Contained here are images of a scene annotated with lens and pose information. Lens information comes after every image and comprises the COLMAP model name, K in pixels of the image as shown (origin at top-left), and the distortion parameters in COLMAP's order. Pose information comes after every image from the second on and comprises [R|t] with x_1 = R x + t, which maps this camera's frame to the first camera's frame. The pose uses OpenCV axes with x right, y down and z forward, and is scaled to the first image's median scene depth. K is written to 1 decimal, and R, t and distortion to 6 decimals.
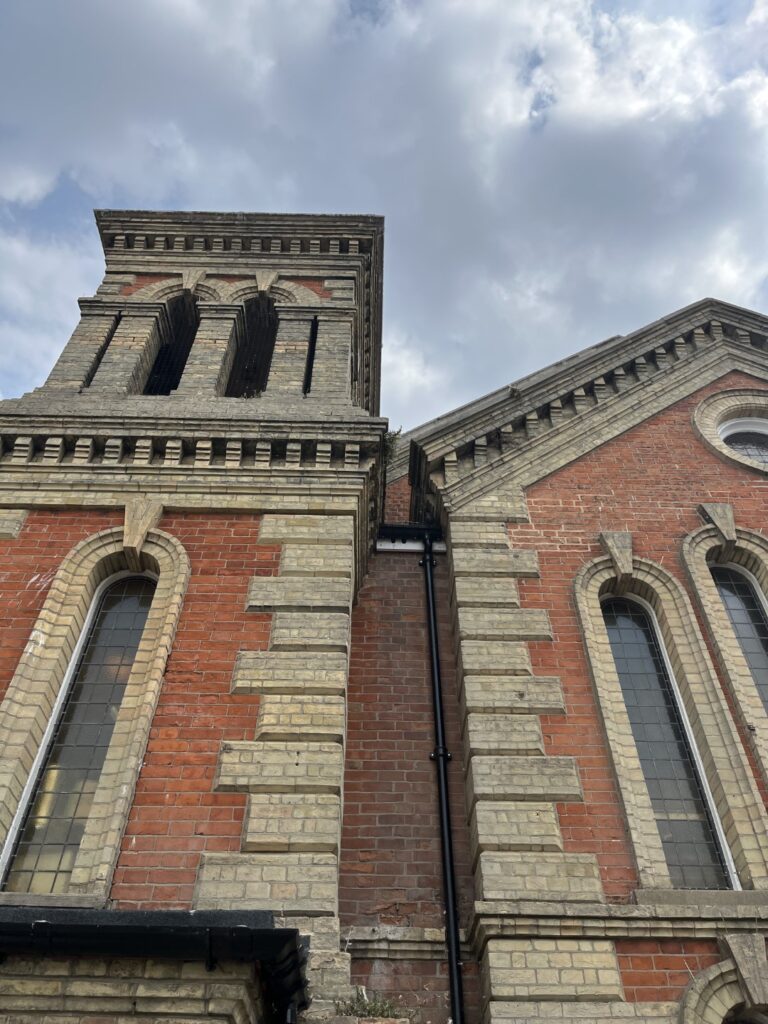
lens RADIAL K [[770.9, 0, 378.4], [0, 770.9, 501.5], [0, 0, 1]] dist [0.041211, -0.070832]
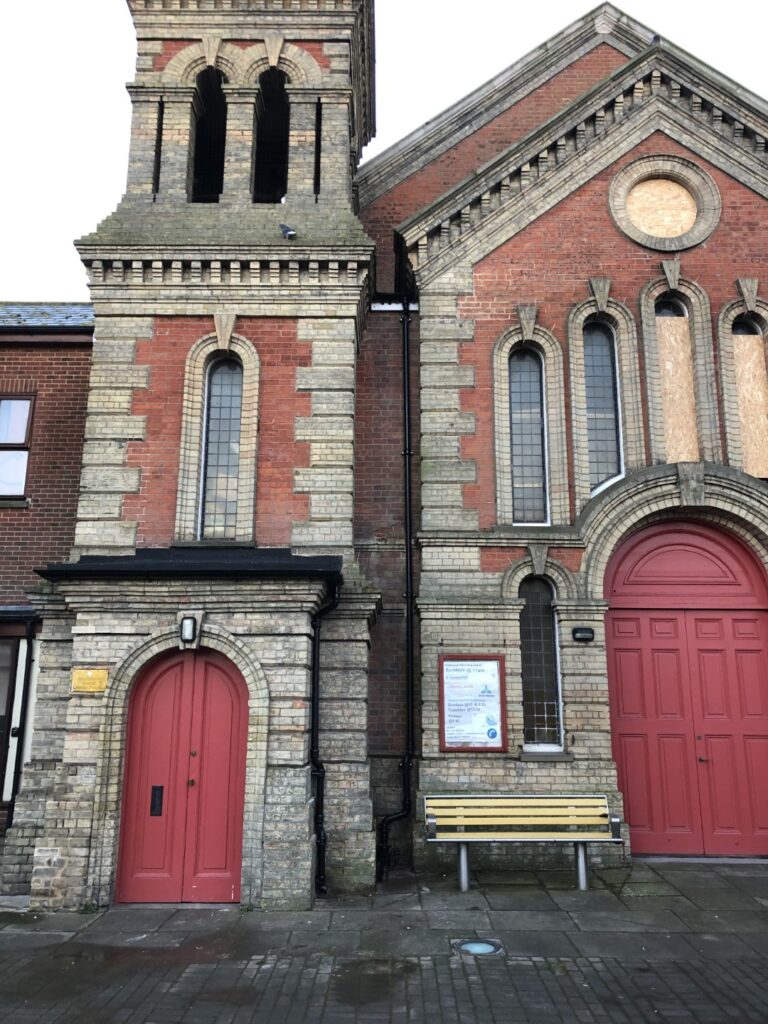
lens RADIAL K [[835.5, 0, 377.4], [0, 835.5, 509.1], [0, 0, 1]] dist [-0.046688, -0.007635]
pose [[0.999653, -0.010781, -0.024015, 0.049043], [0.022478, 0.824387, 0.565580, -0.594417], [0.013700, -0.565924, 0.824344, -0.611435]]
